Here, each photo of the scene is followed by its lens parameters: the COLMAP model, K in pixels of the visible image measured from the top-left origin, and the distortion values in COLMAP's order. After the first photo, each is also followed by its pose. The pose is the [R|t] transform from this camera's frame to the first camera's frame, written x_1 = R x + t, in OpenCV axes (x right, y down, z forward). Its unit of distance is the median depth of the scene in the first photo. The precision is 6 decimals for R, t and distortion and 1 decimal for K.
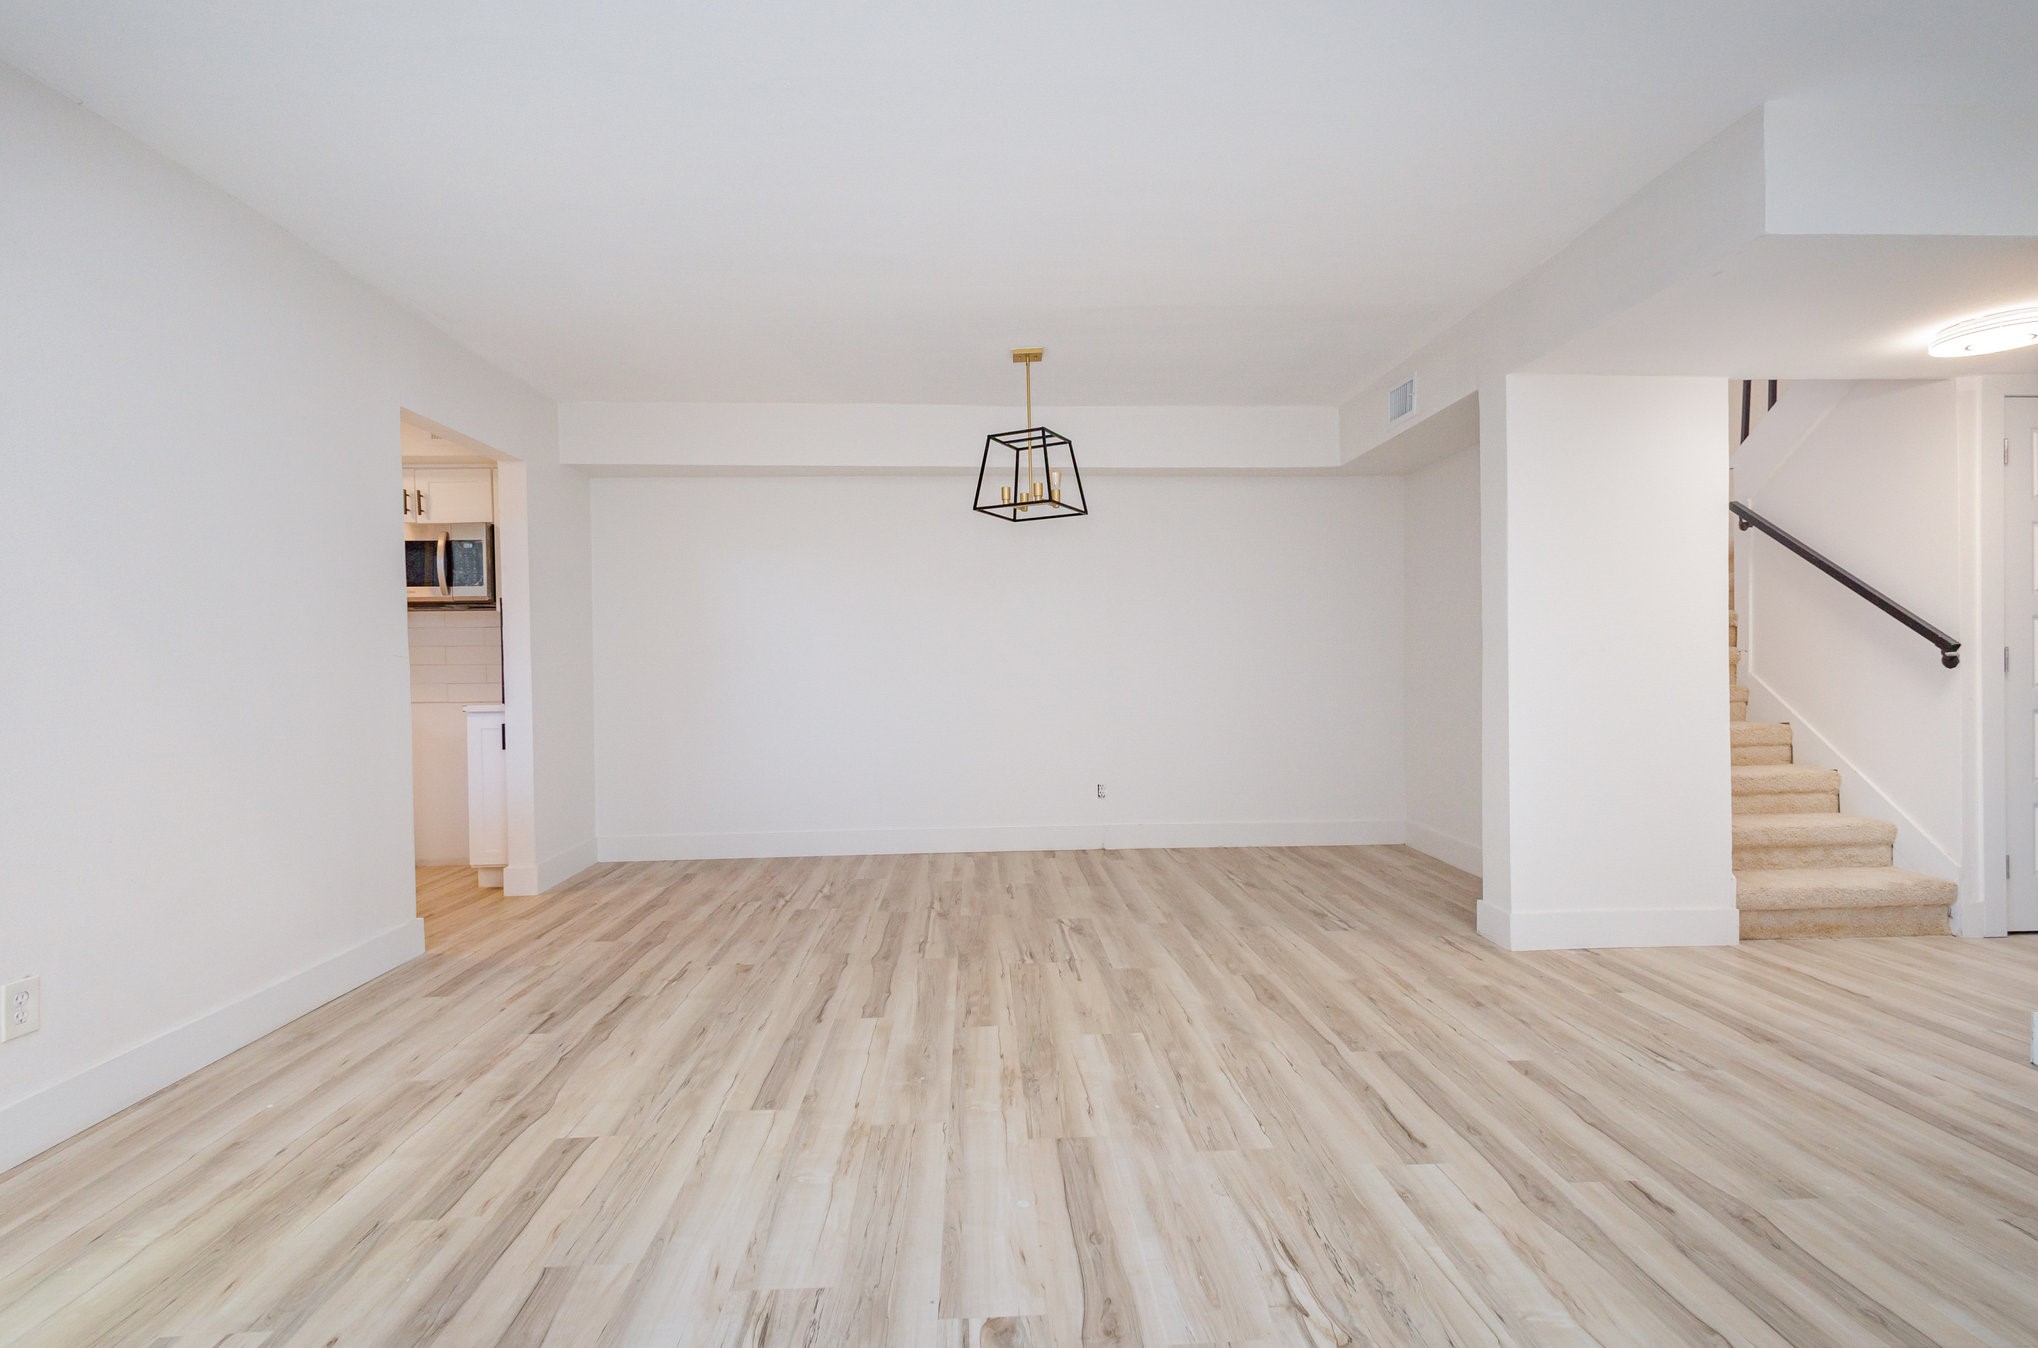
lens RADIAL K [[941.6, 0, 1022.5], [0, 941.6, 670.9], [0, 0, 1]] dist [0.006888, -0.000237]
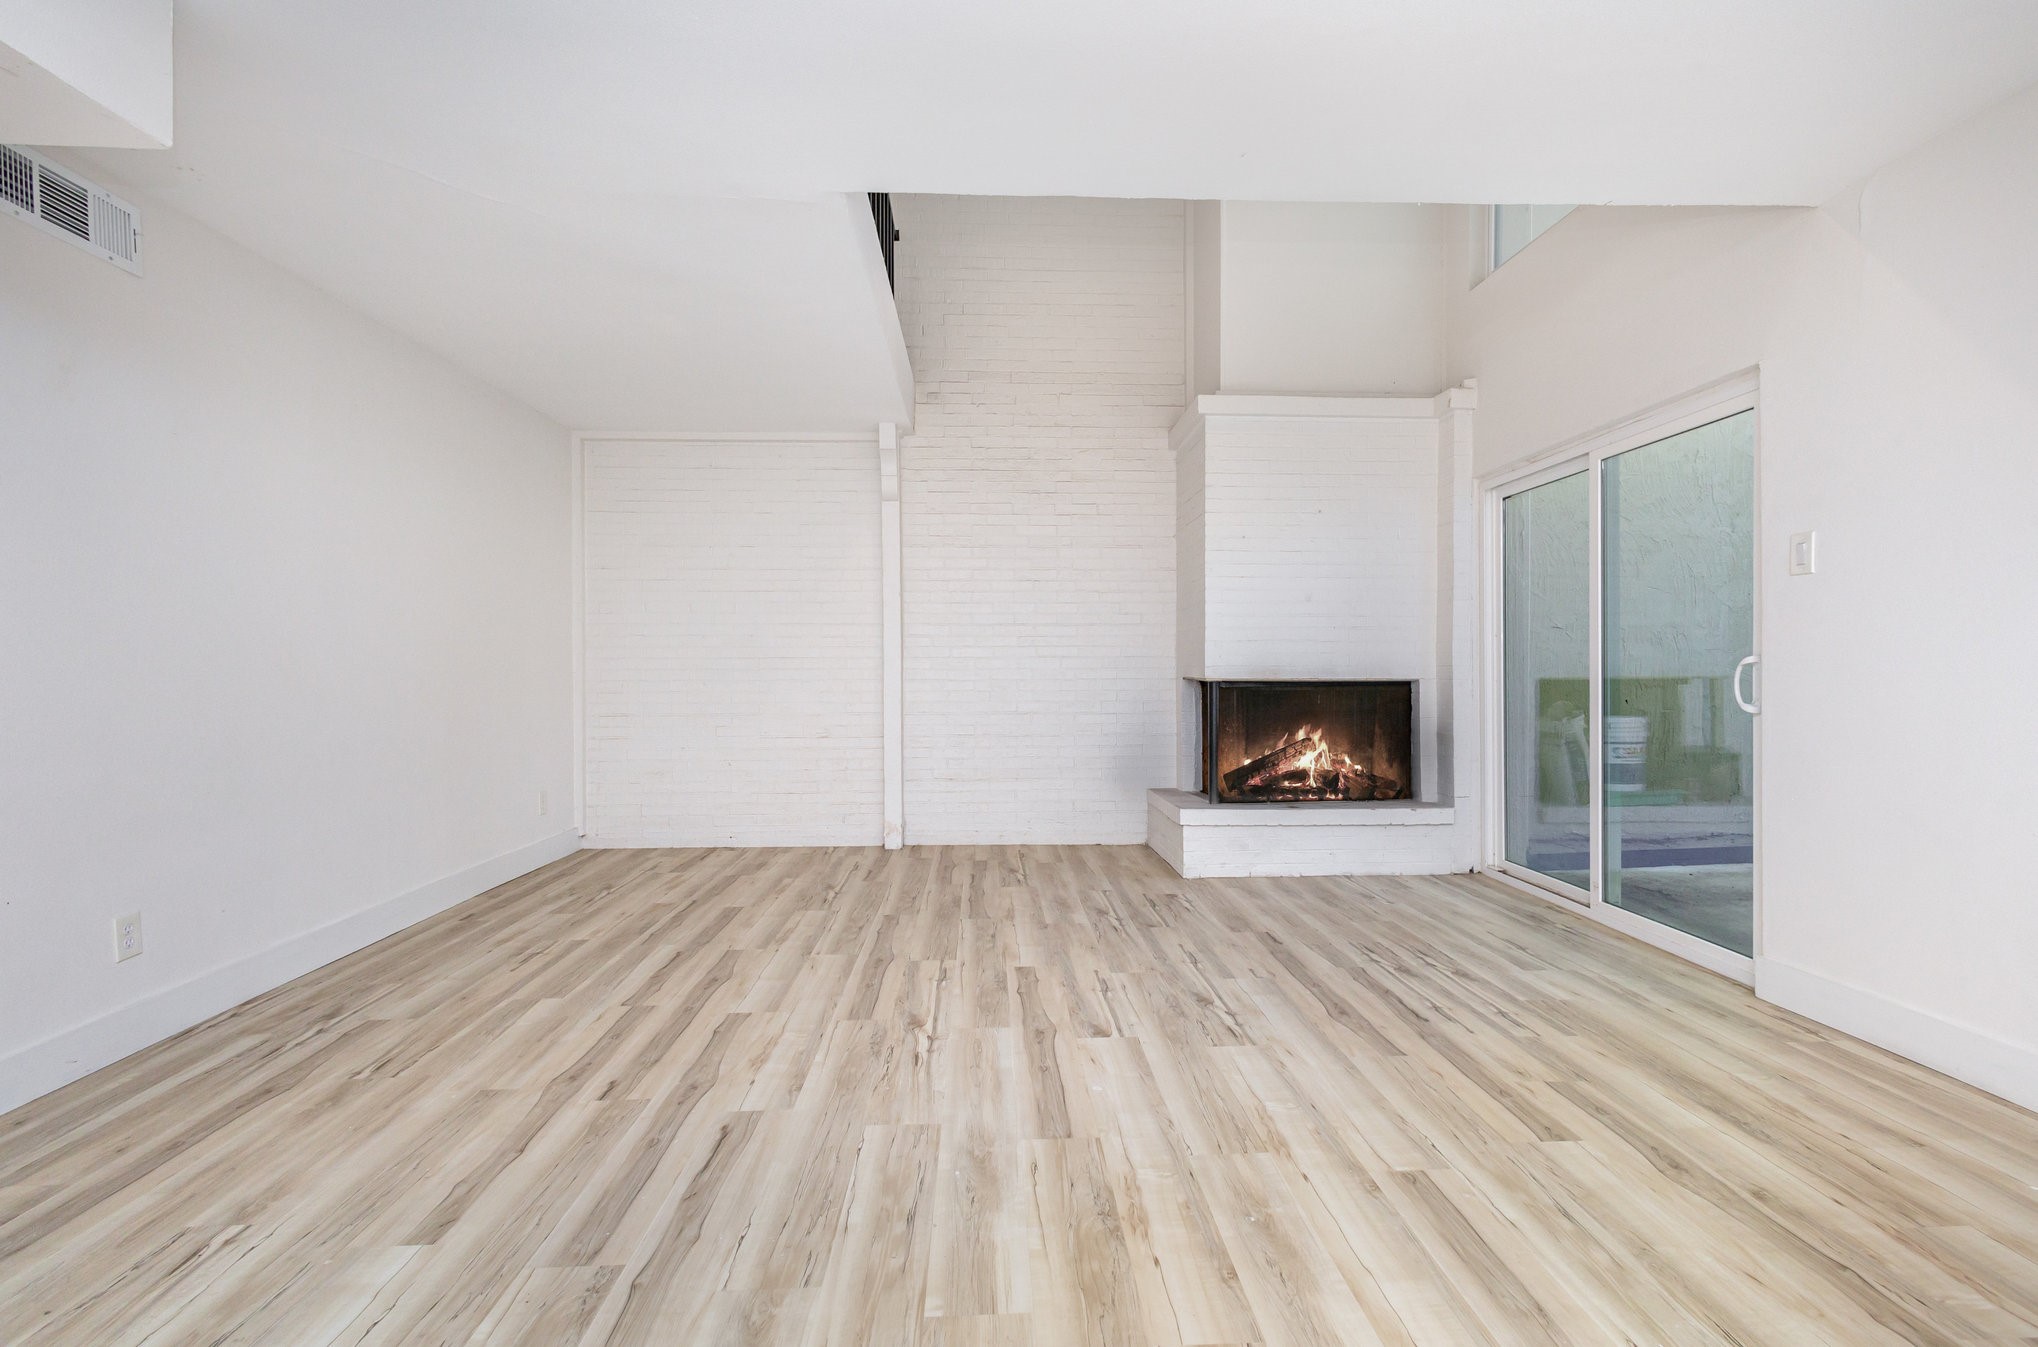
lens RADIAL K [[941.6, 0, 1022.5], [0, 941.6, 670.4], [0, 0, 1]] dist [0.006888, -0.000237]
pose [[-0.999757, 0.020019, 0.009213, 0.051881], [0.020174, 0.999650, 0.017121, -0.015681], [-0.008867, 0.017303, -0.999811, 1.496074]]
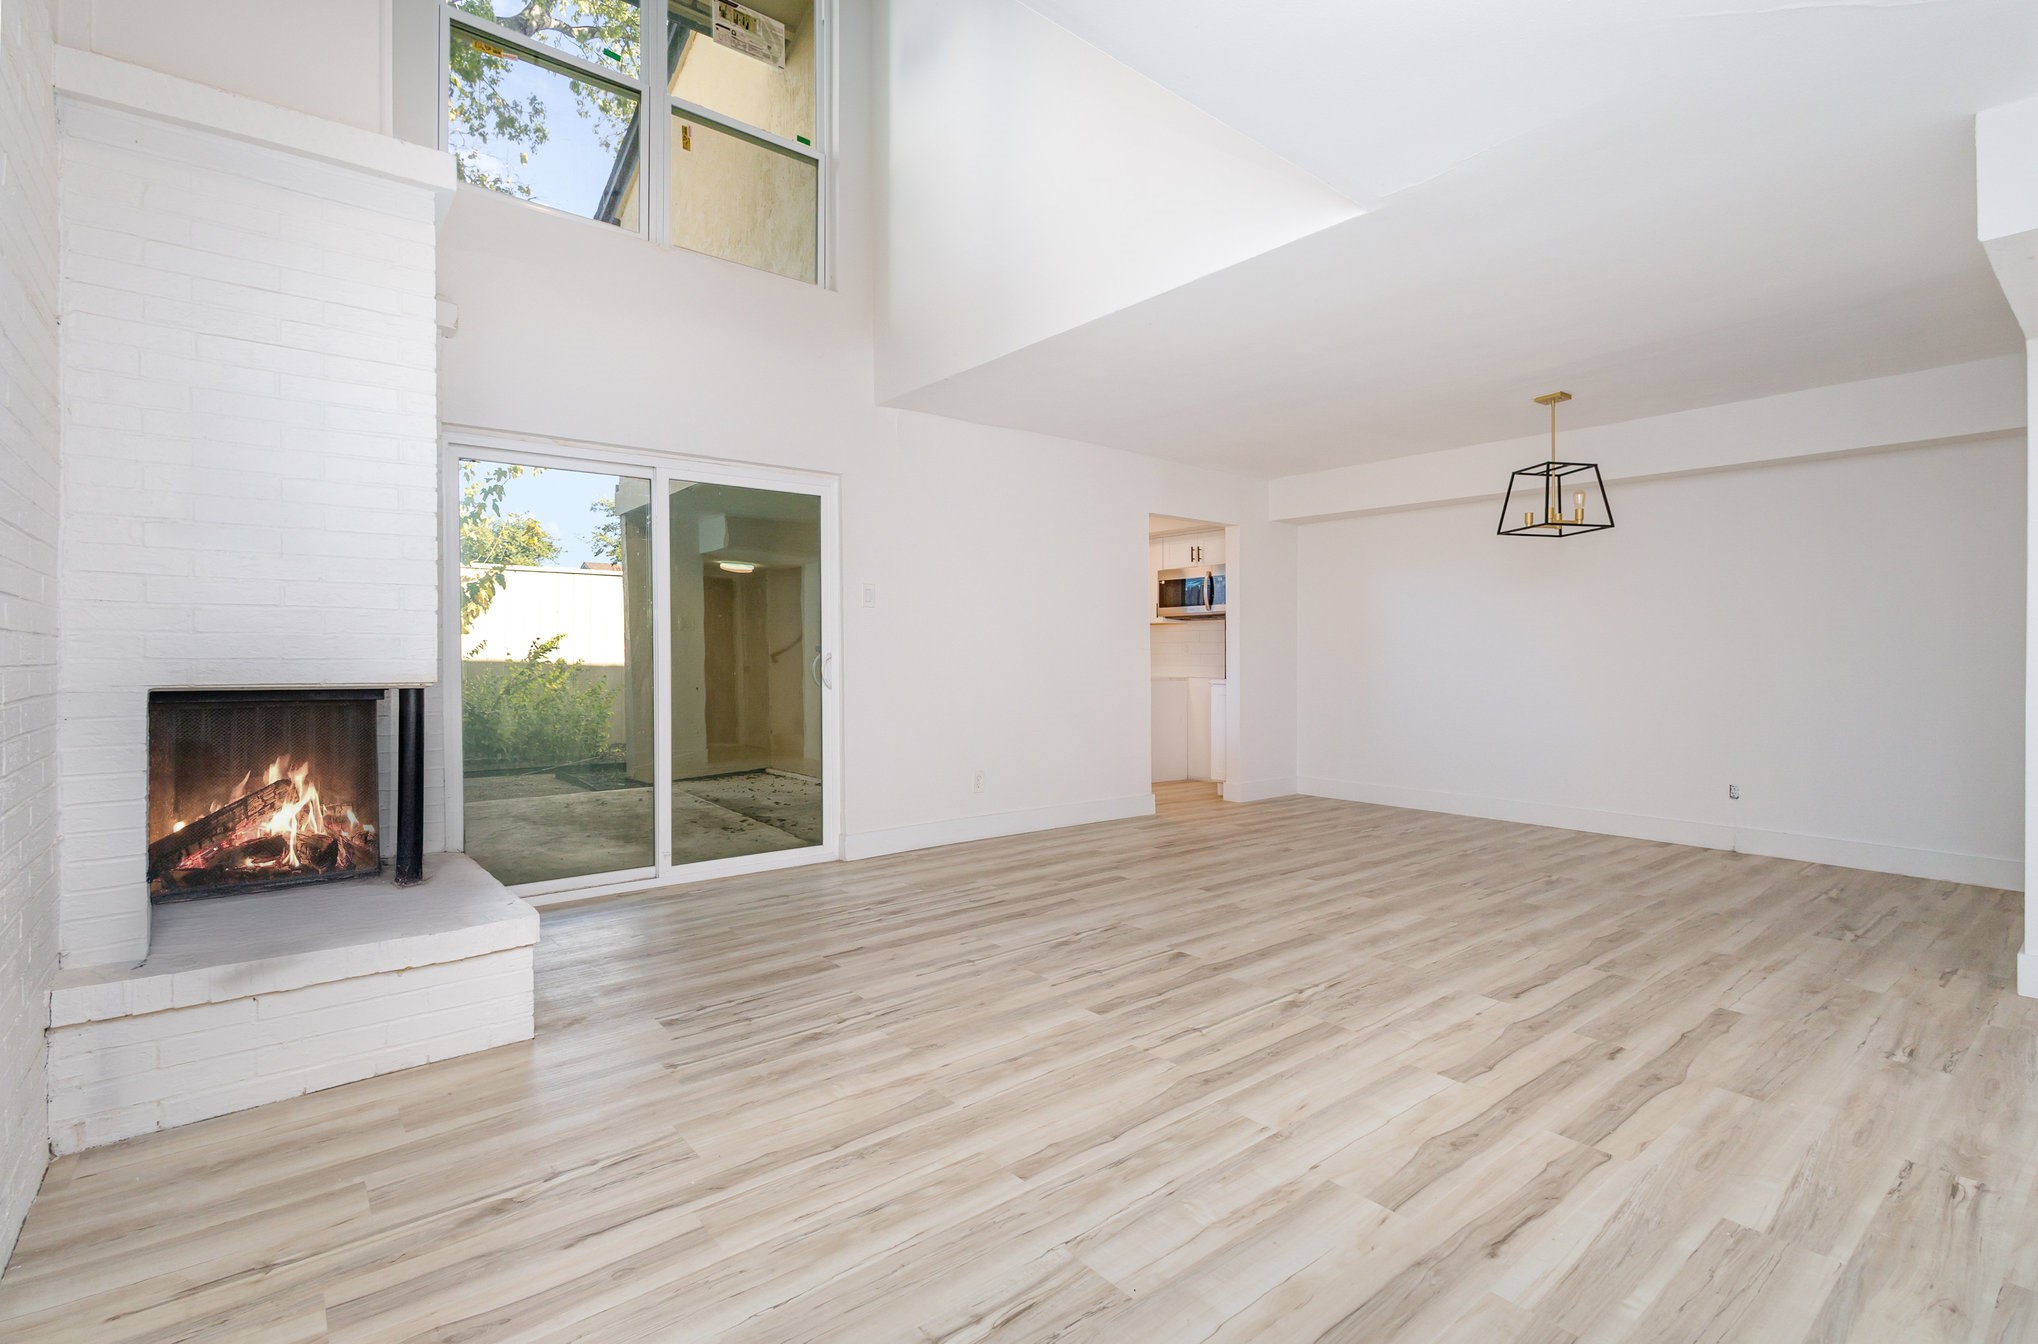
lens RADIAL K [[941.6, 0, 1022.5], [0, 941.6, 668.9], [0, 0, 1]] dist [0.006888, -0.000237]
pose [[0.593319, 0.026290, -0.804538, 0.819930], [-0.020296, 0.999637, 0.017698, -0.004760], [0.804711, 0.005829, 0.593638, -0.335642]]
